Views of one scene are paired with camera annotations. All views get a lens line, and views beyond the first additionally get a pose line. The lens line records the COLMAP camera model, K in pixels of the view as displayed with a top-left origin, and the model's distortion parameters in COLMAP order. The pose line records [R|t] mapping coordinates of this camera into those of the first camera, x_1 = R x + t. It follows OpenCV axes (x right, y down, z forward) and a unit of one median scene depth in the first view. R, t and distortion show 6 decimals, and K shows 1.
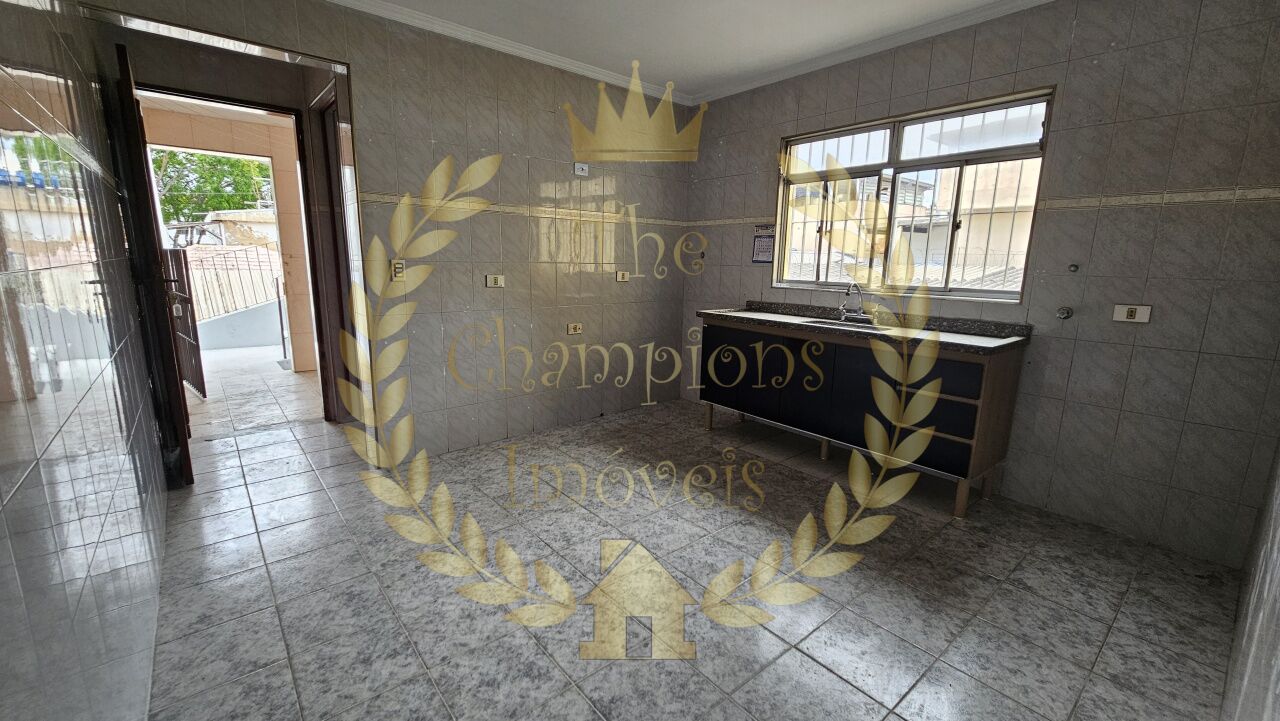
lens RADIAL K [[522.4, 0, 634.6], [0, 522.4, 360.7], [0, 0, 1]] dist [-0.000664, -0.000634]
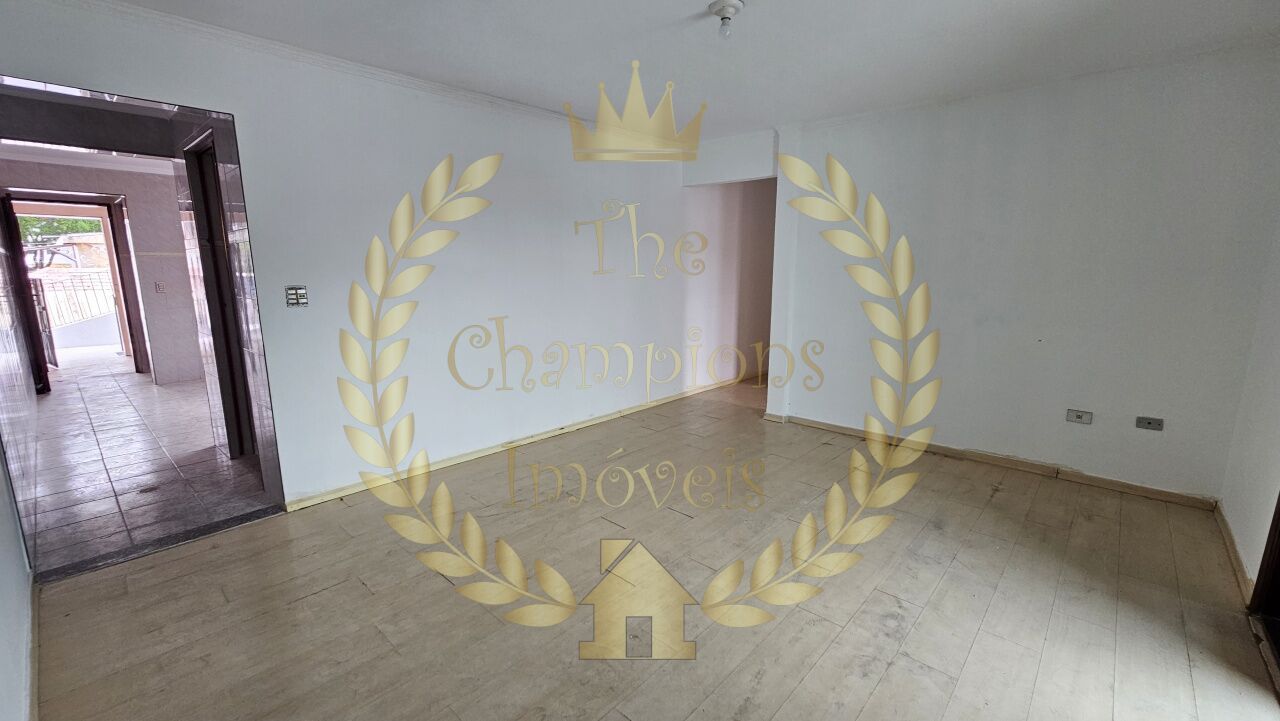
lens RADIAL K [[519.6, 0, 636.6], [0, 519.6, 361.3], [0, 0, 1]] dist [0.003116, 0.000336]
pose [[0.989024, -0.051066, 0.138647, 0.643415], [0.052403, 0.998608, -0.006009, 0.132620], [-0.138148, 0.013208, 0.990324, -0.755286]]
